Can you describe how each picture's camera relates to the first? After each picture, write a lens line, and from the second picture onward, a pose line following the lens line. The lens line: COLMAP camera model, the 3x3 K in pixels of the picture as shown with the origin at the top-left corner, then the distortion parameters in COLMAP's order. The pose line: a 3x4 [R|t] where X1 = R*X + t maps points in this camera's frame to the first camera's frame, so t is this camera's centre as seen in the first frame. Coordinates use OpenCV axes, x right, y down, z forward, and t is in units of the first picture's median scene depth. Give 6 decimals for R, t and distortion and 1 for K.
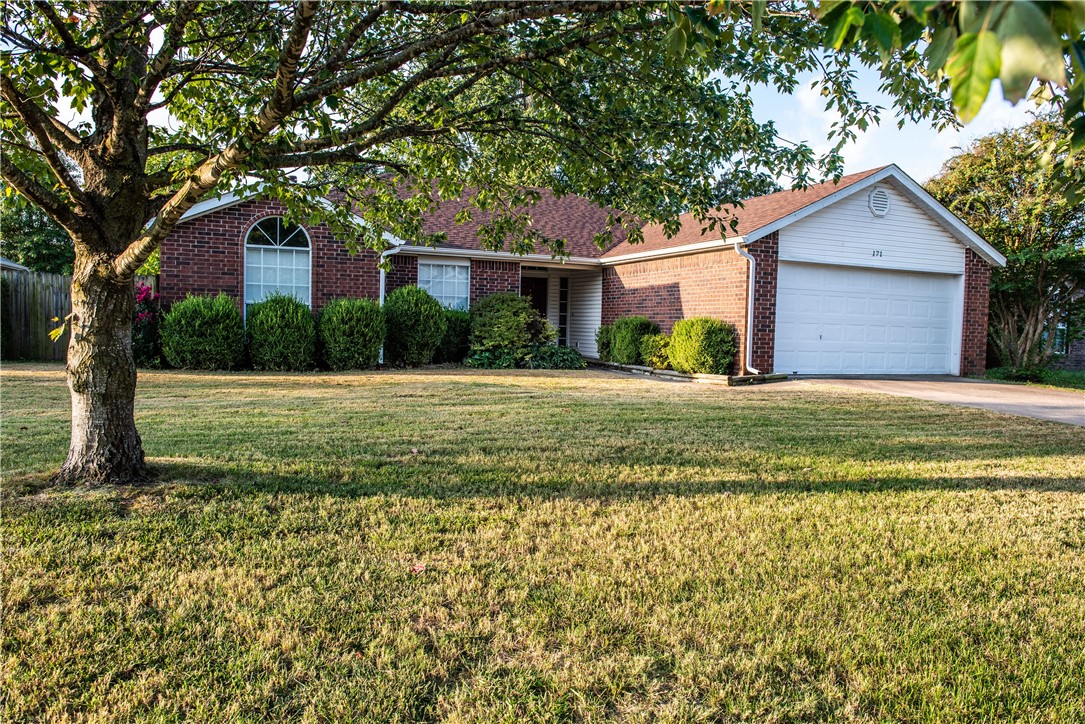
lens RADIAL K [[767.6, 0, 538.0], [0, 767.6, 313.7], [0, 0, 1]] dist [-0.038138, 0.016952]
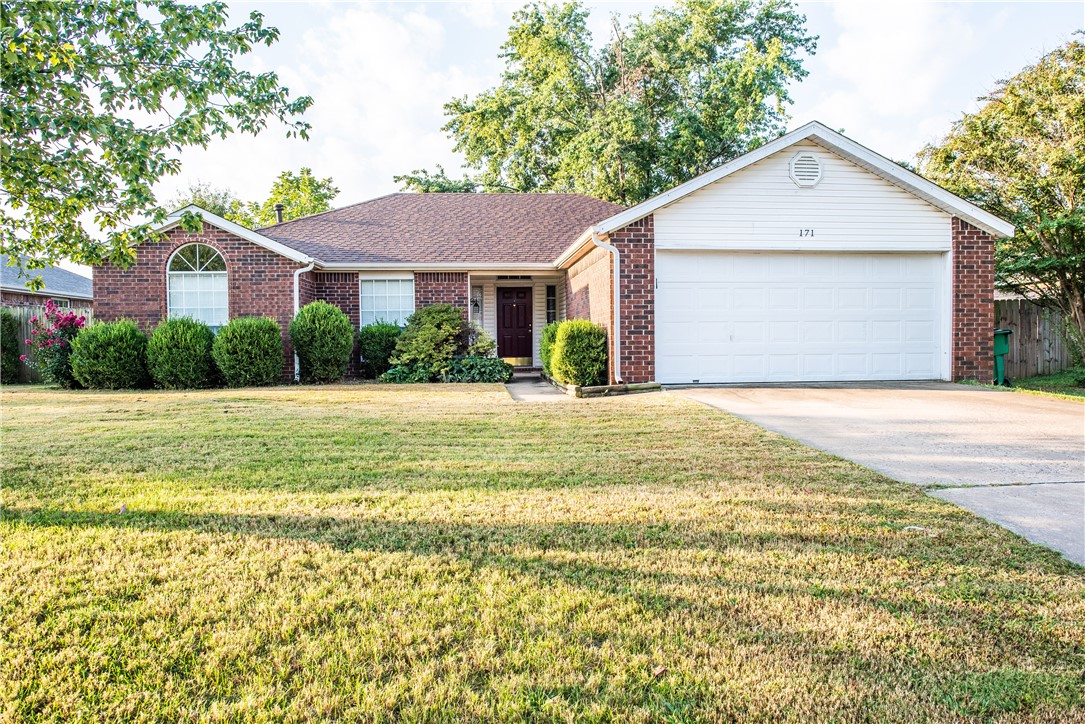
lens RADIAL K [[767.6, 0, 538.0], [0, 767.6, 313.7], [0, 0, 1]] dist [-0.038138, 0.016952]
pose [[0.950900, -0.047504, -0.305829, 0.422647], [0.040529, 0.998754, -0.029119, 0.019995], [0.306832, 0.015294, 0.951641, 0.137400]]
